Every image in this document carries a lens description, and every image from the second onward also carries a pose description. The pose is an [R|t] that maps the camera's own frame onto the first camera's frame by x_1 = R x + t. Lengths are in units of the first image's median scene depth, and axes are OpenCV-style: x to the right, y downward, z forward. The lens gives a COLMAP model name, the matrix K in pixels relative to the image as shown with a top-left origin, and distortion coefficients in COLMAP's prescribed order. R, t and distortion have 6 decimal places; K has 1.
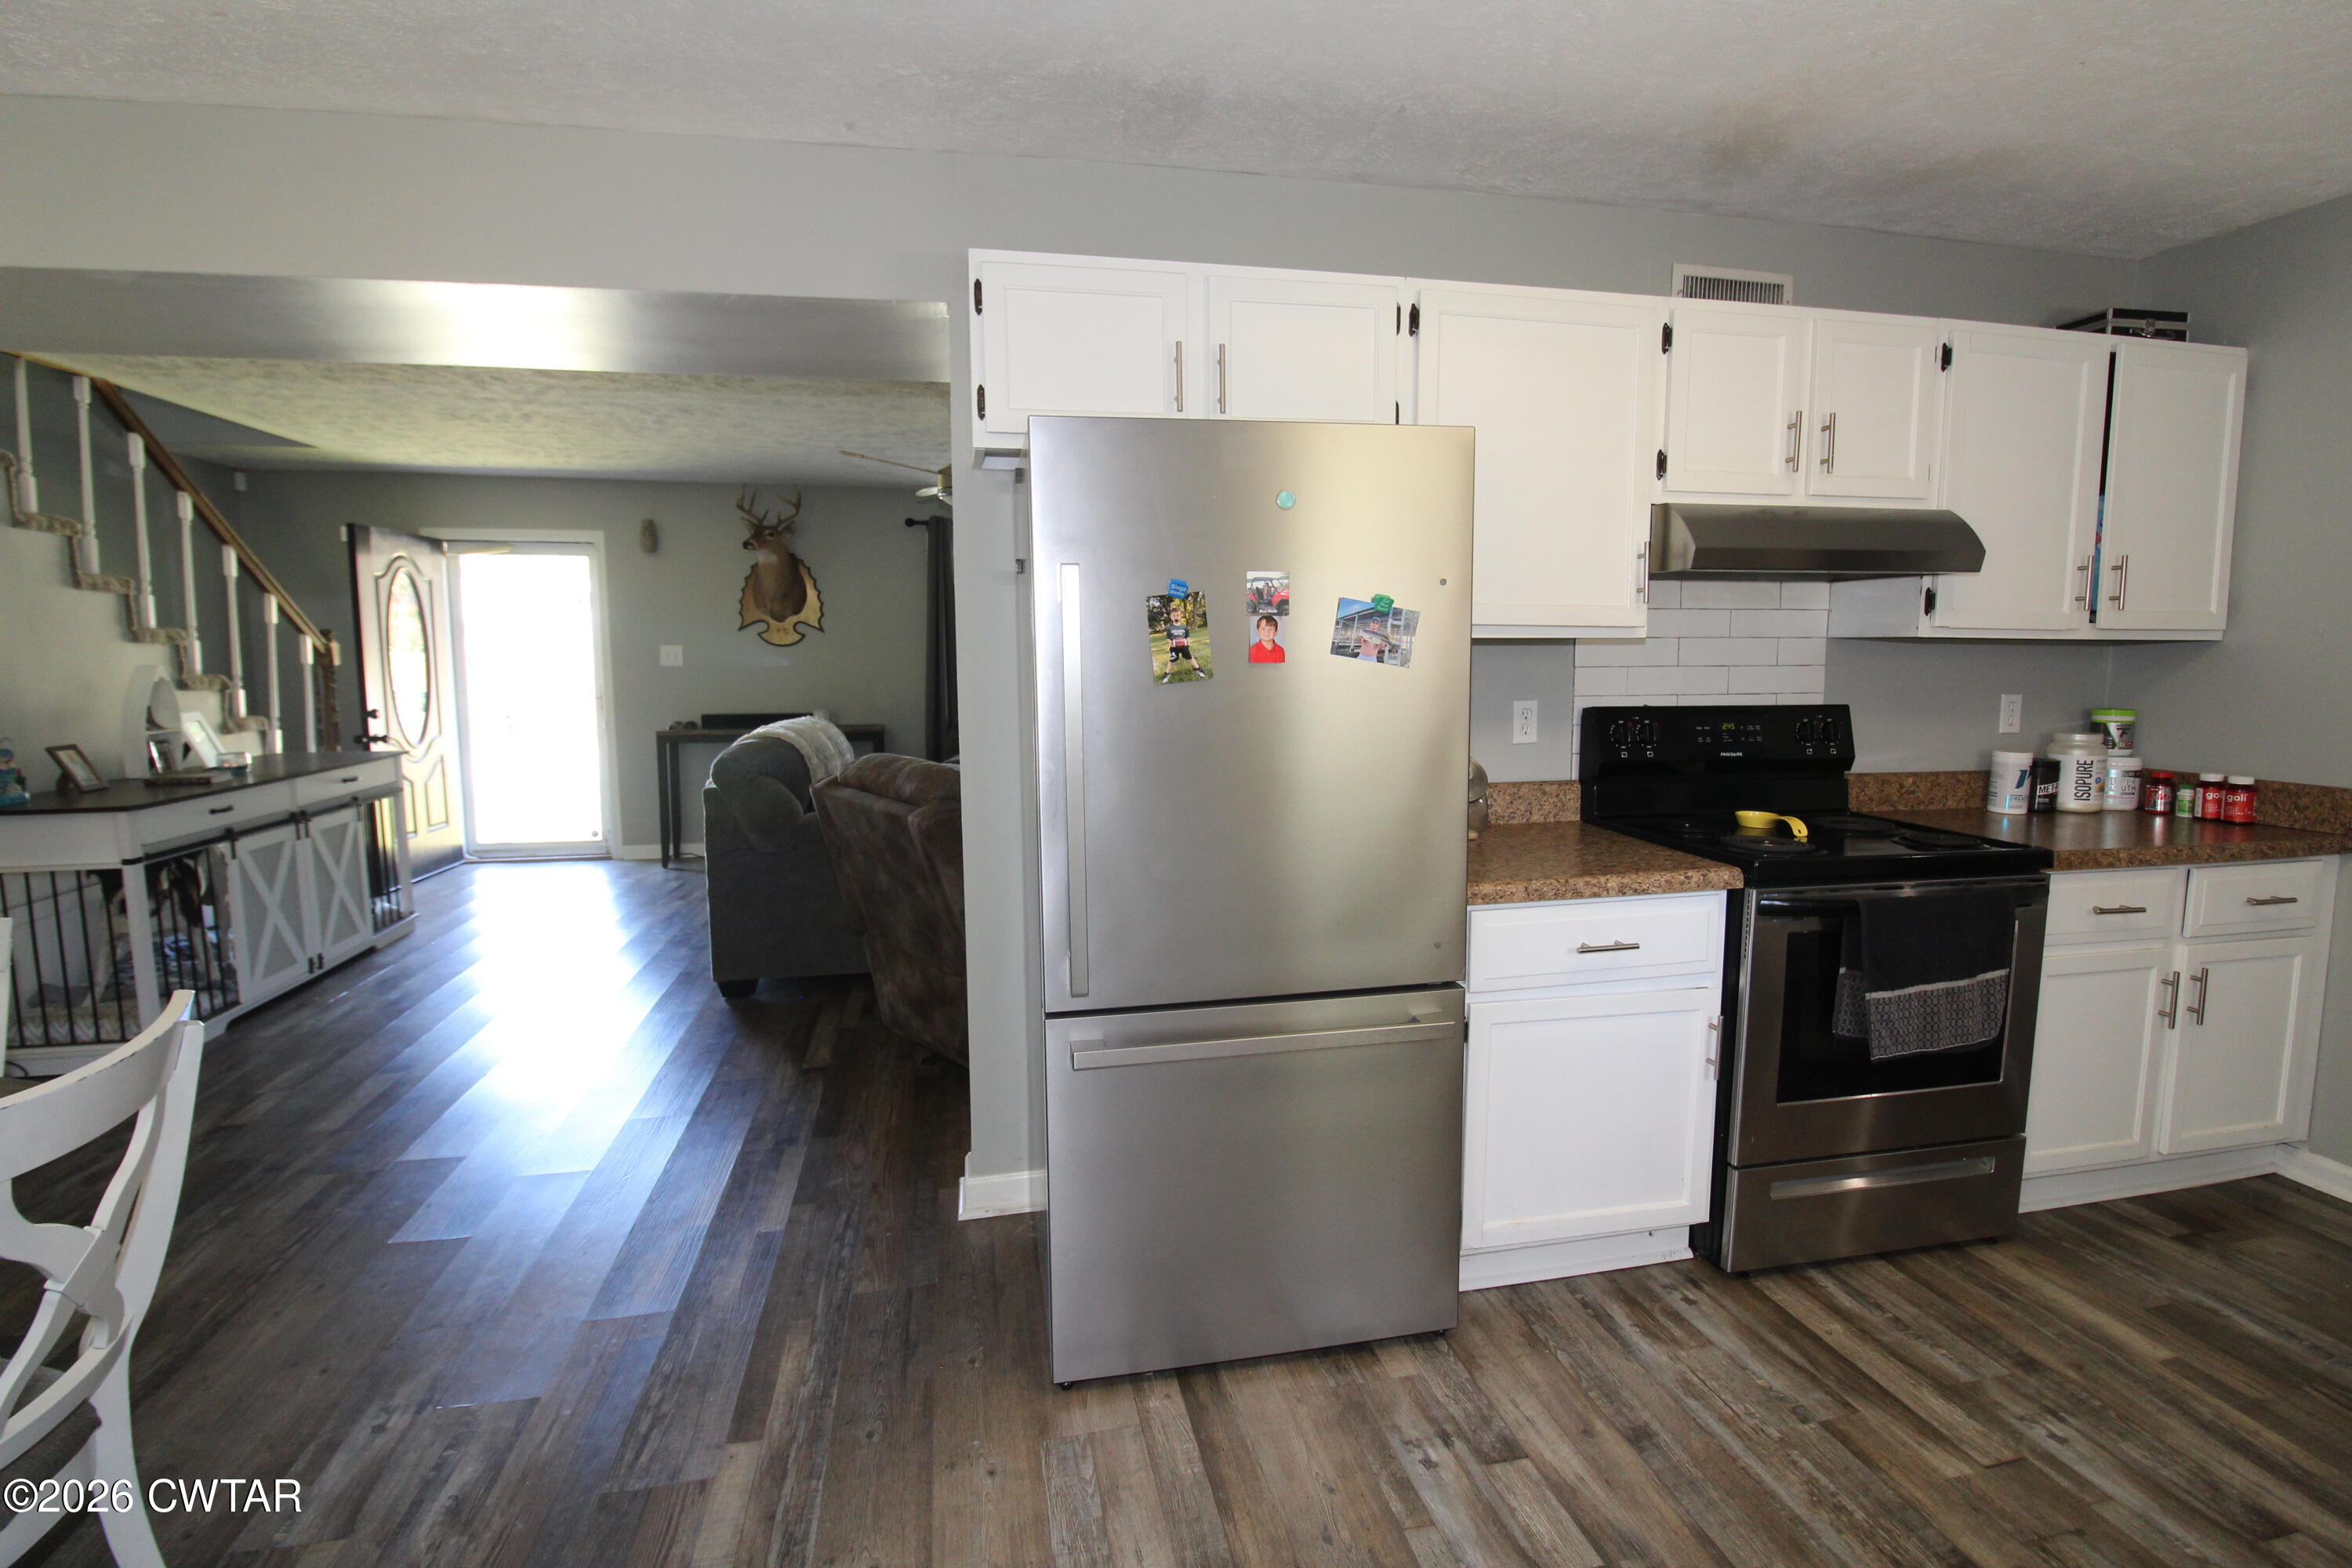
lens RADIAL K [[1086.5, 0, 1180.5], [0, 1086.5, 757.5], [0, 0, 1]] dist [-0.000878, -0.013012]
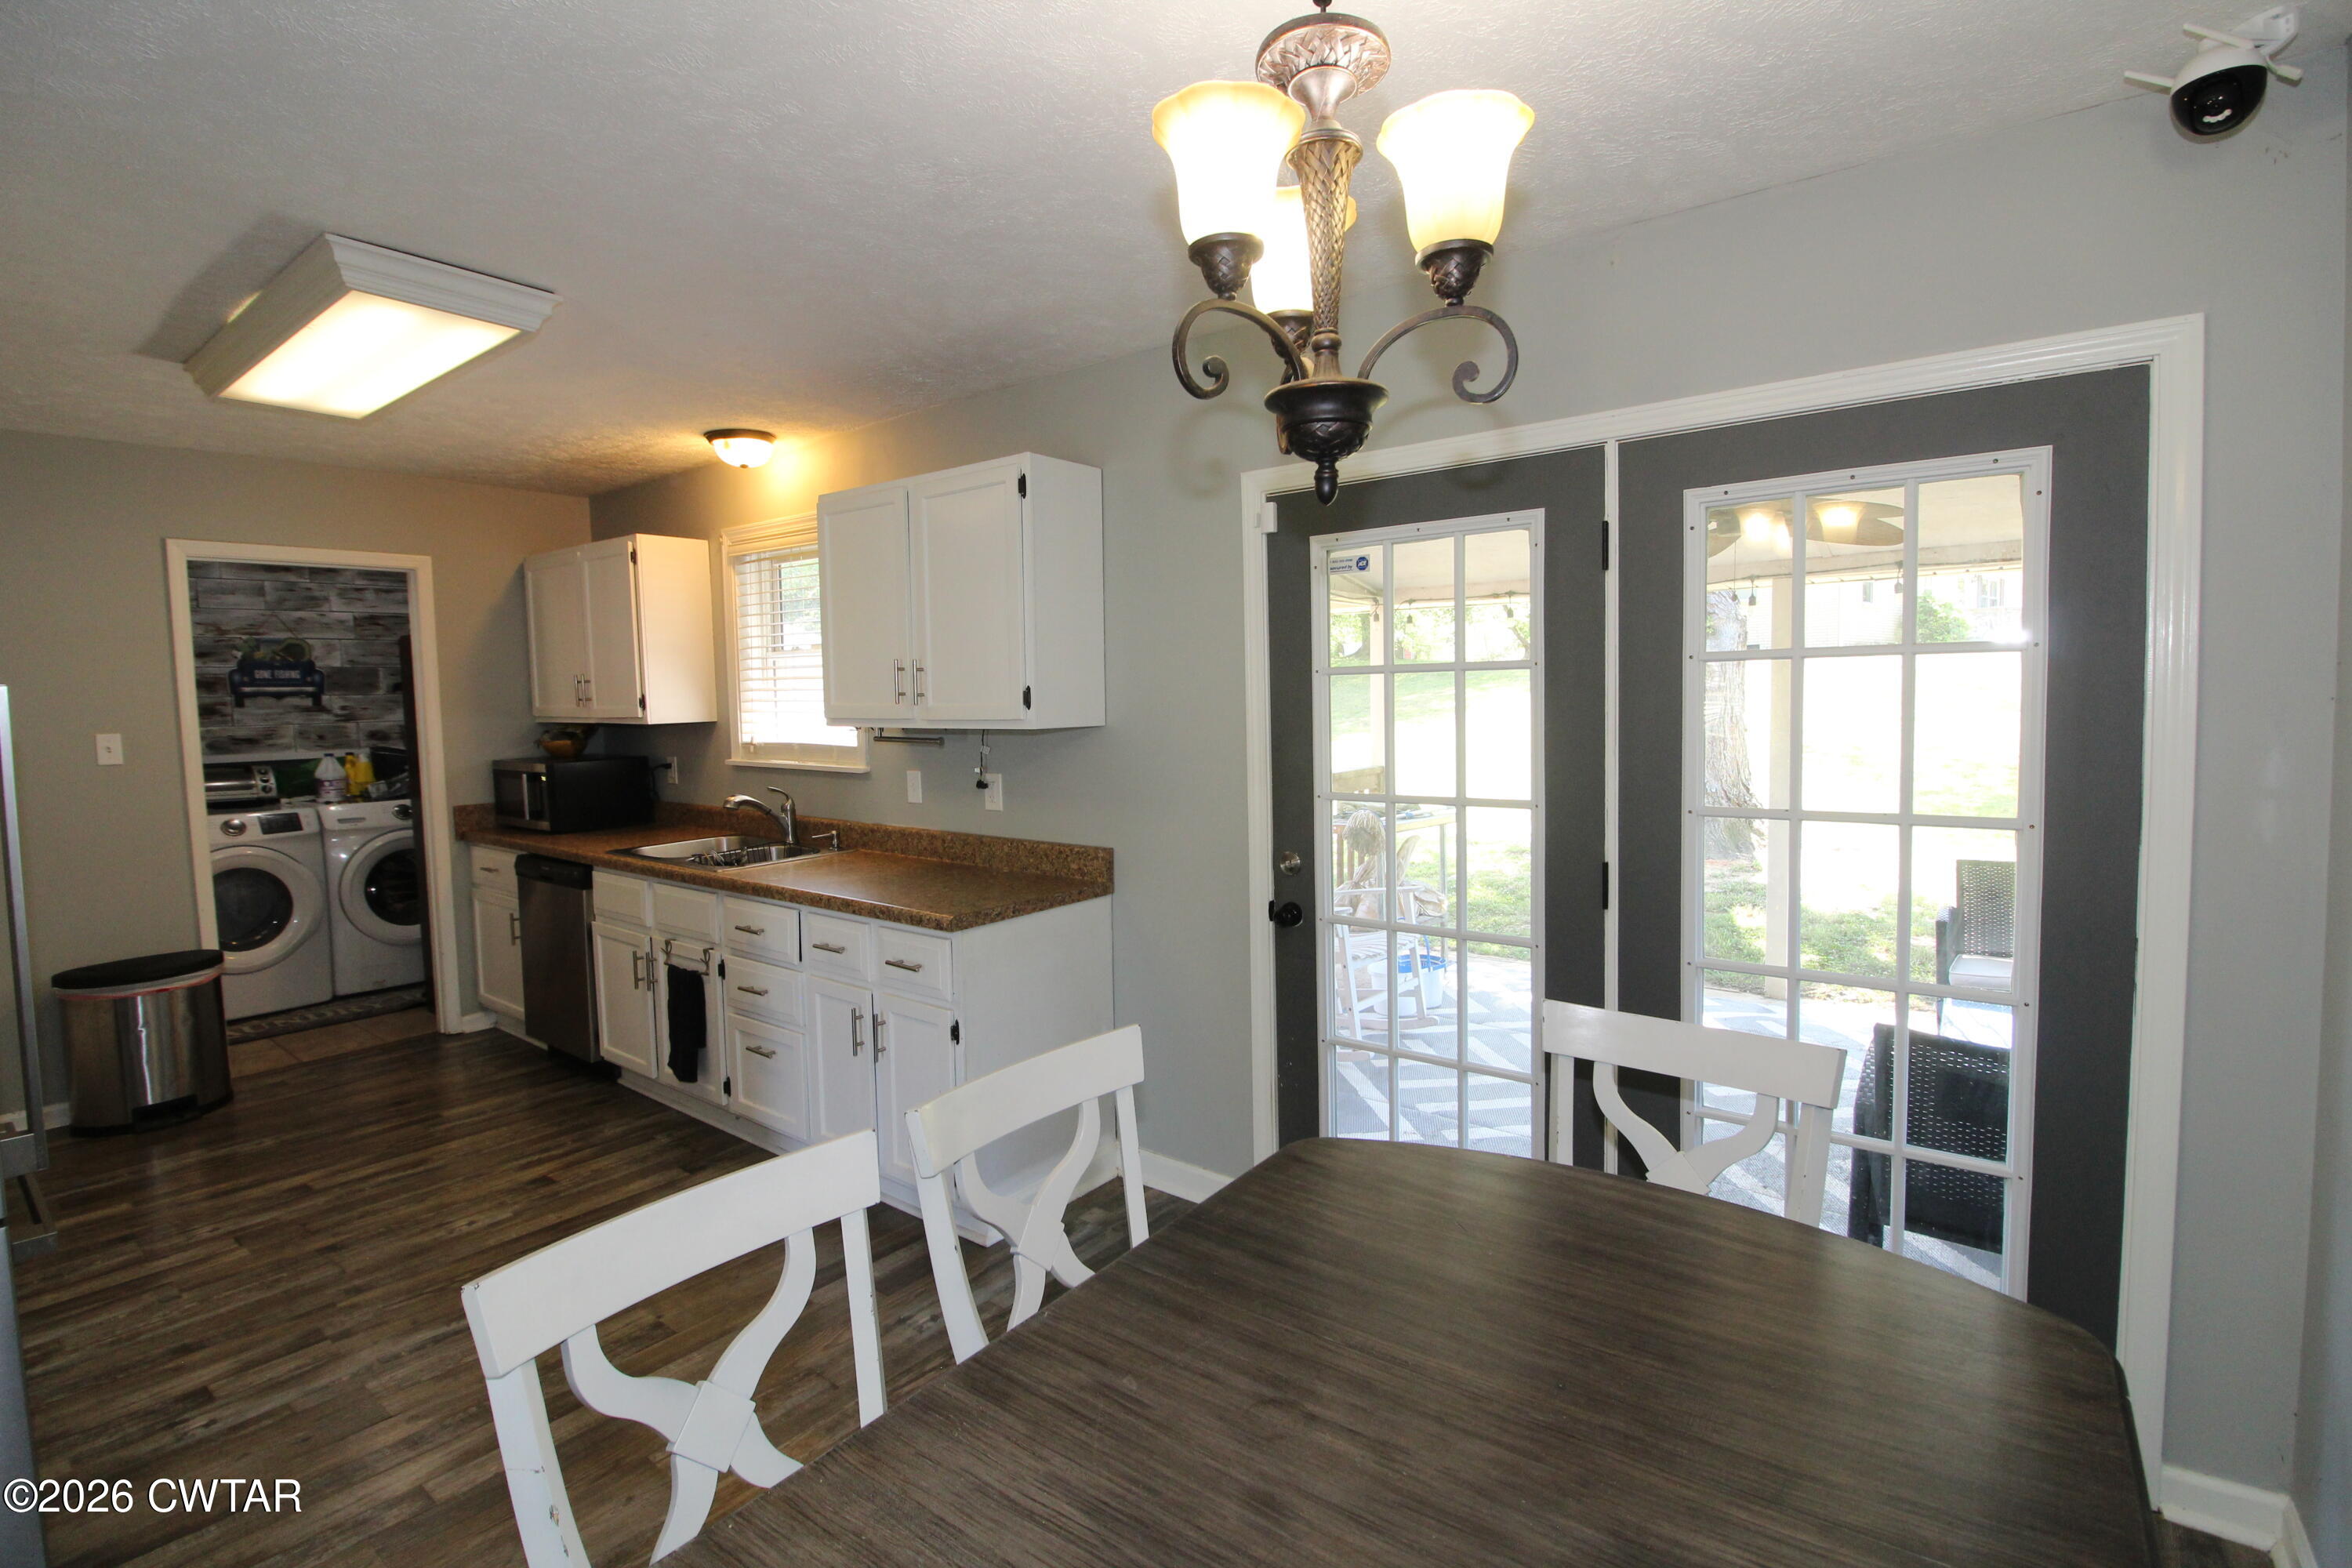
lens RADIAL K [[1076.2, 0, 1179.4], [0, 1076.2, 761.0], [0, 0, 1]] dist [-0.004701, -0.012418]
pose [[-0.649063, -0.027284, 0.760245, -1.103658], [0.100550, 0.987512, 0.121285, -0.096267], [-0.754060, 0.155164, -0.638214, 0.662693]]
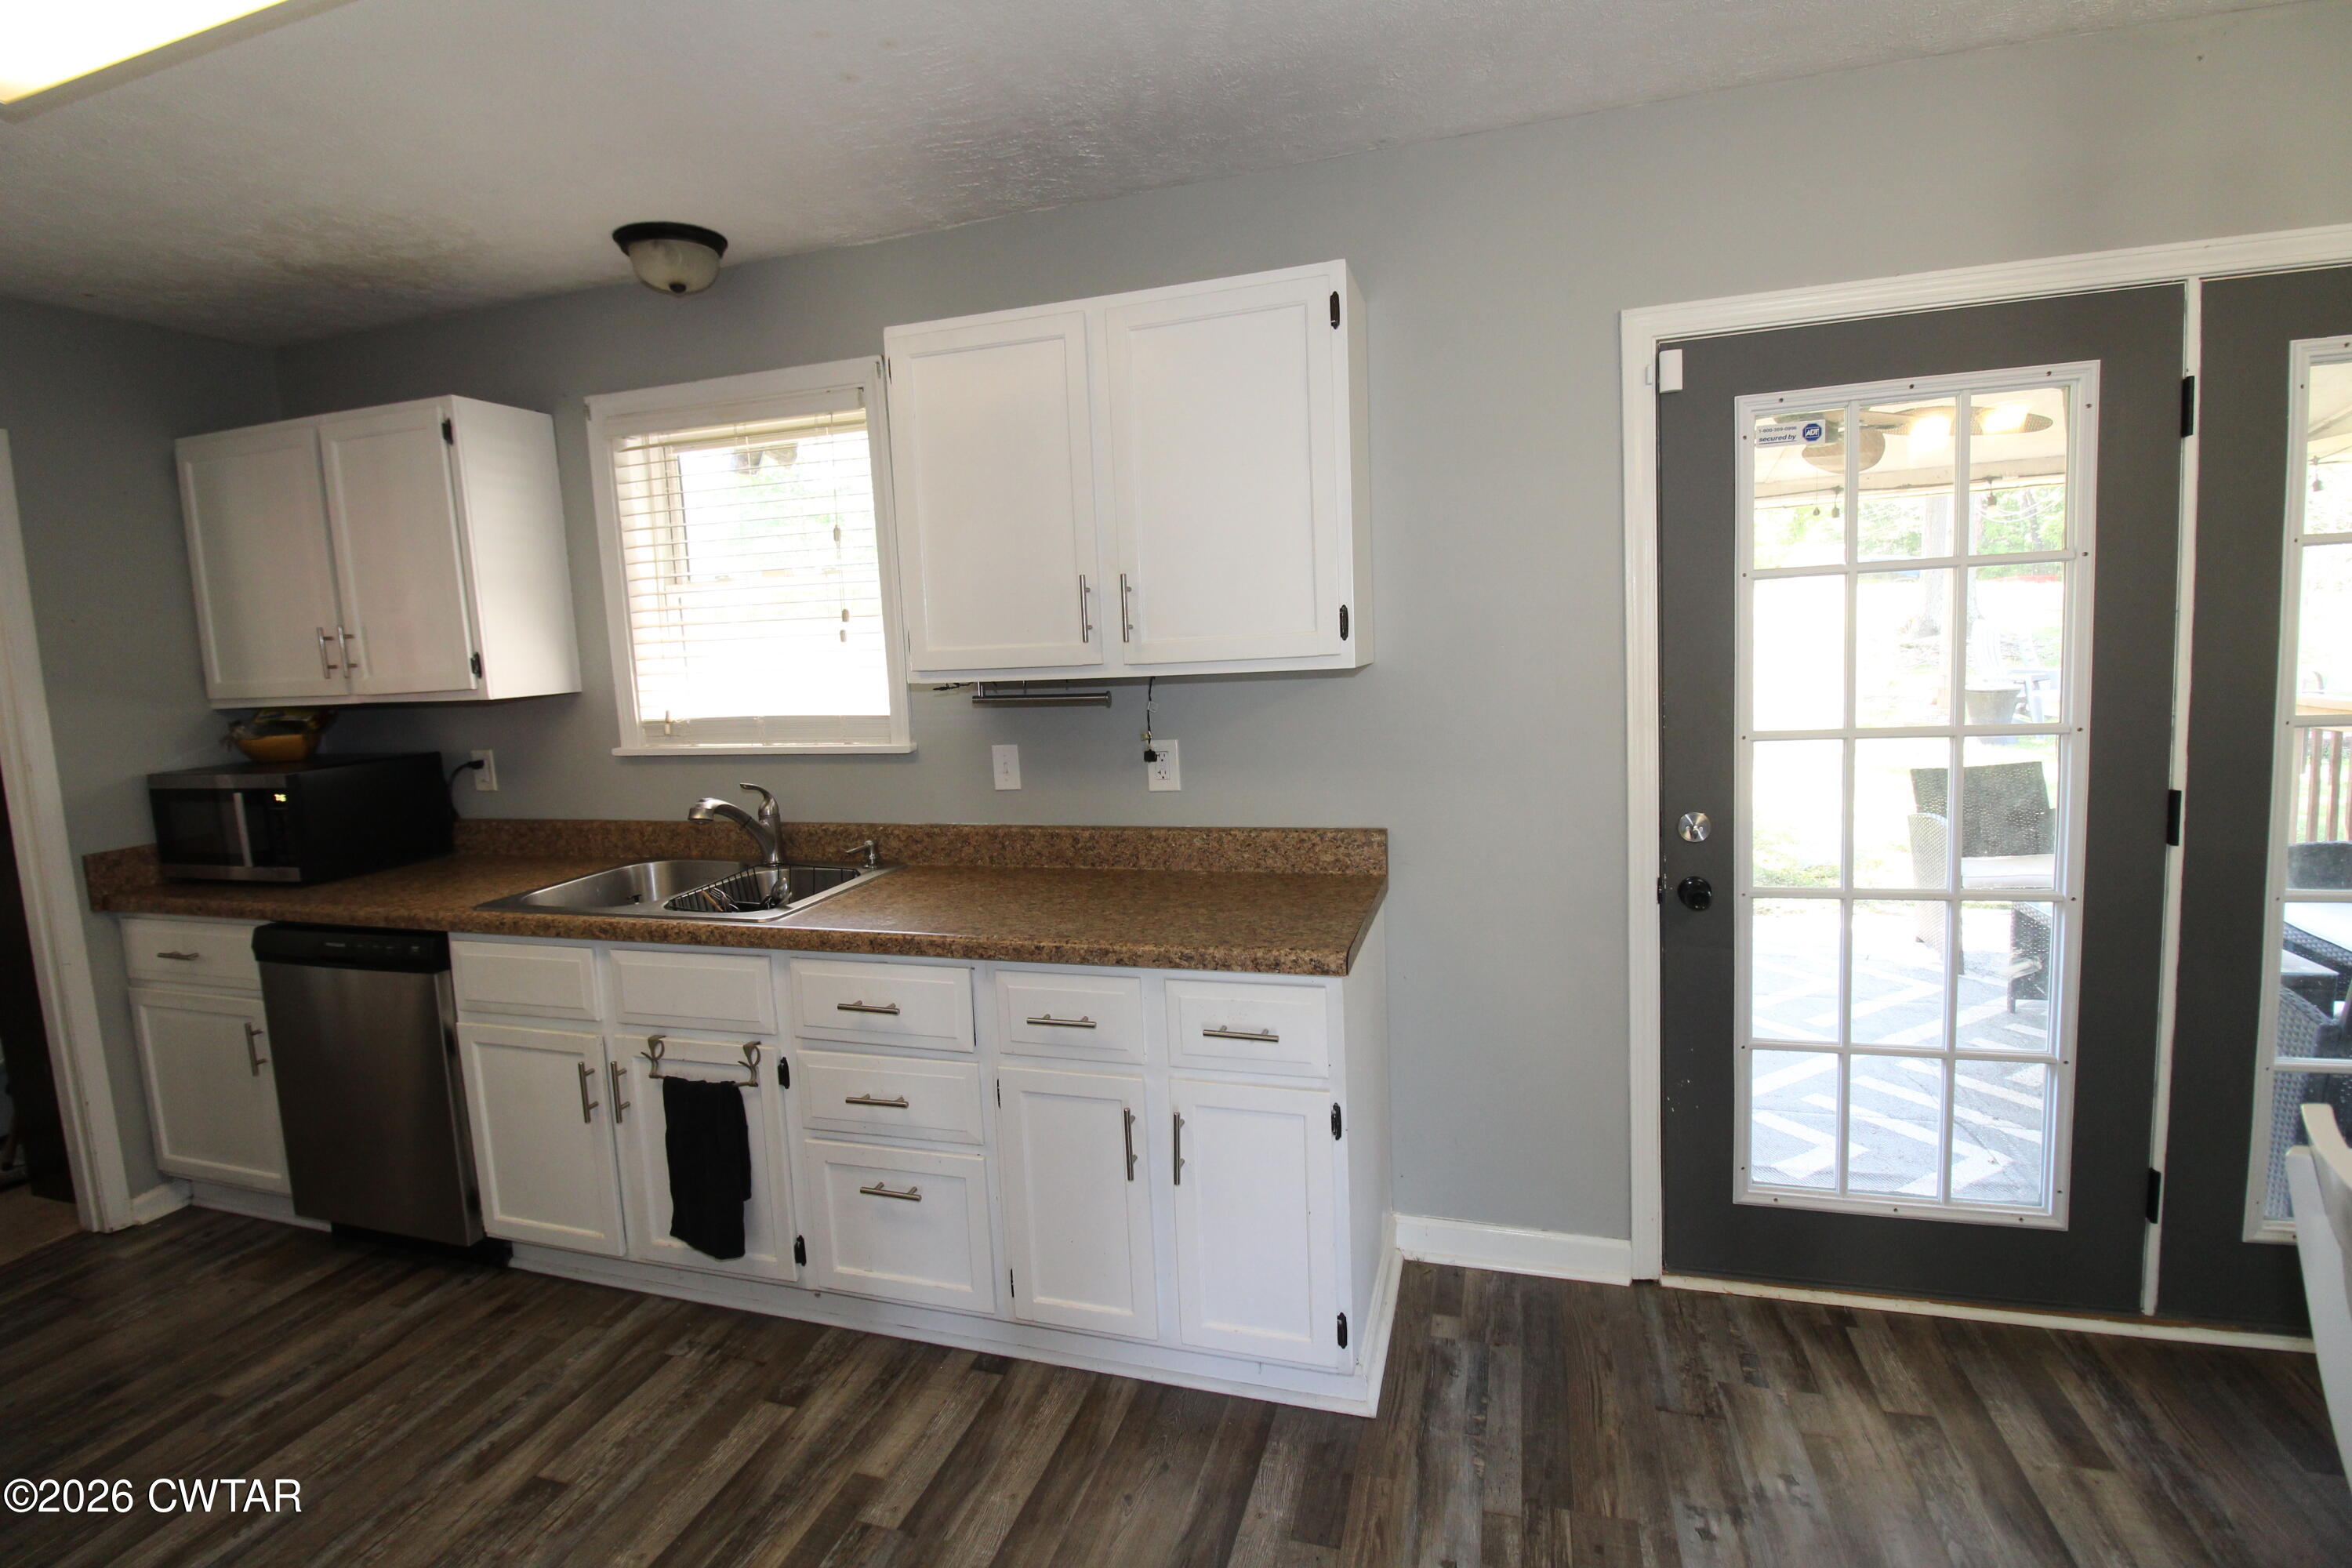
lens RADIAL K [[1086.5, 0, 1180.5], [0, 1086.5, 757.5], [0, 0, 1]] dist [-0.000878, -0.013012]
pose [[-0.868712, -0.002904, 0.495309, -0.299177], [0.107084, 0.975233, 0.193530, -0.113688], [-0.483603, 0.221161, -0.846886, 0.822126]]
